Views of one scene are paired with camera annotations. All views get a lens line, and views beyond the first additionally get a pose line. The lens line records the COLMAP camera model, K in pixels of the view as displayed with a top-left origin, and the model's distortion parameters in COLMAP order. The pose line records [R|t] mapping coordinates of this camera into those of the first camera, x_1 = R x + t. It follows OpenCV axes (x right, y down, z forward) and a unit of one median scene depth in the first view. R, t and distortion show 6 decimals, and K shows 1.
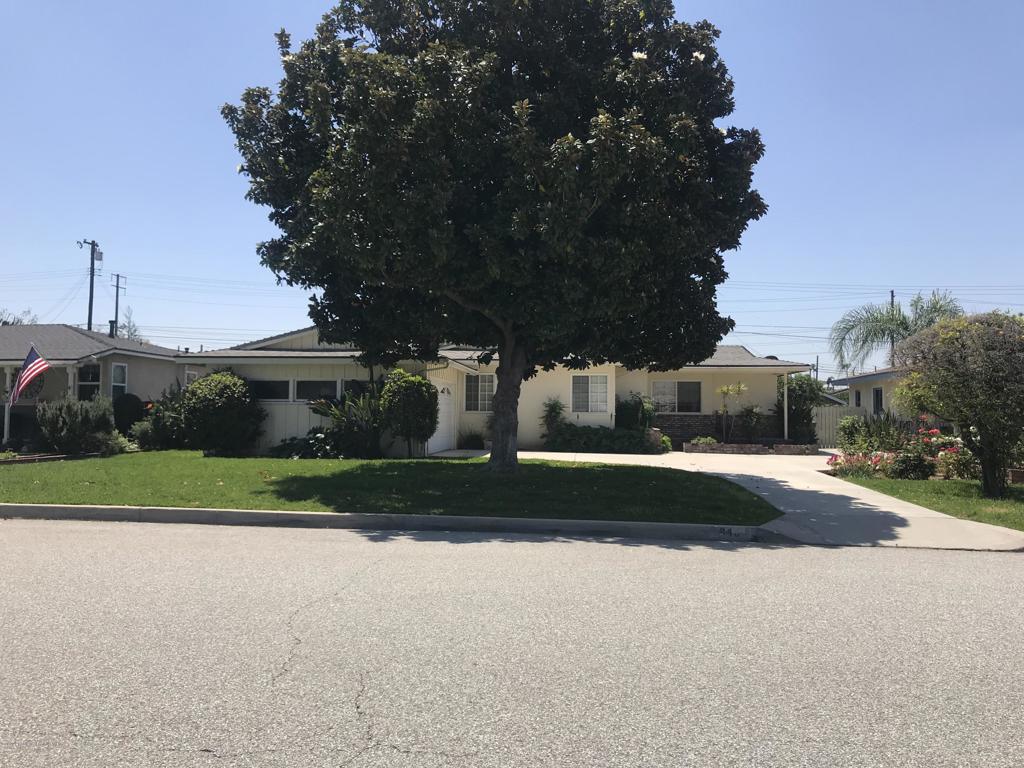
lens RADIAL K [[851.9, 0, 512.0], [0, 851.9, 384.0], [0, 0, 1]] dist [0.017170, -0.014009]
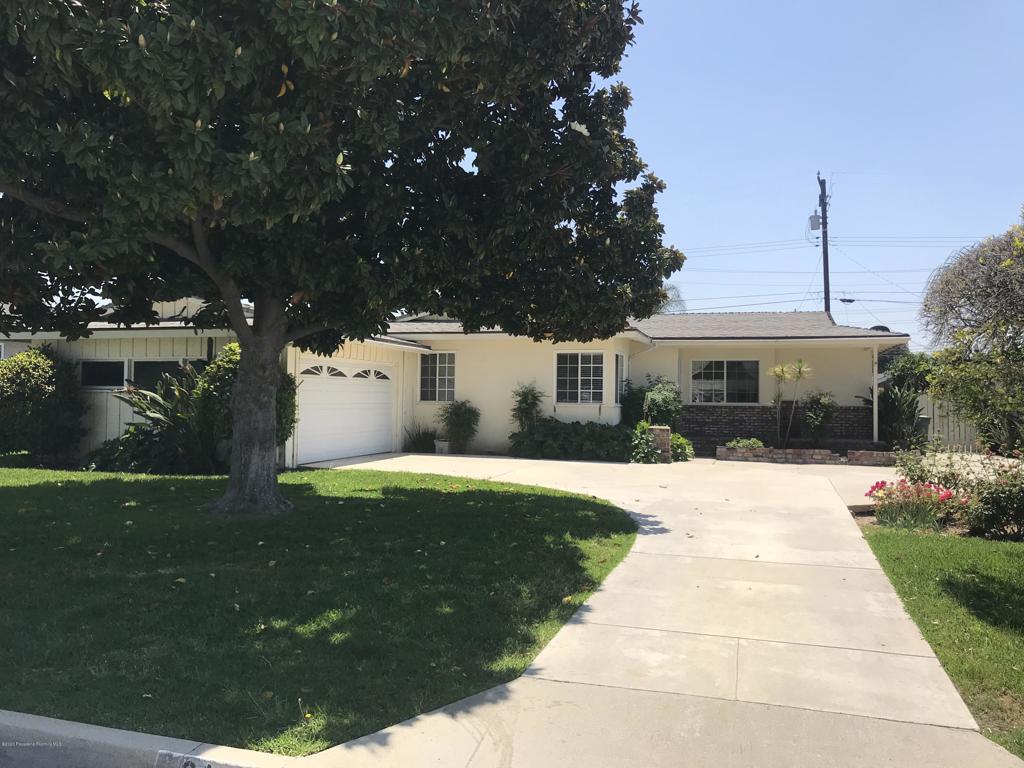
lens RADIAL K [[851.9, 0, 512.0], [0, 851.9, 384.0], [0, 0, 1]] dist [0.017170, -0.014009]
pose [[0.980854, -0.003432, -0.194713, 0.176759], [0.006748, 0.999843, 0.016372, 0.004345], [0.194626, -0.017373, 0.980724, 0.274776]]
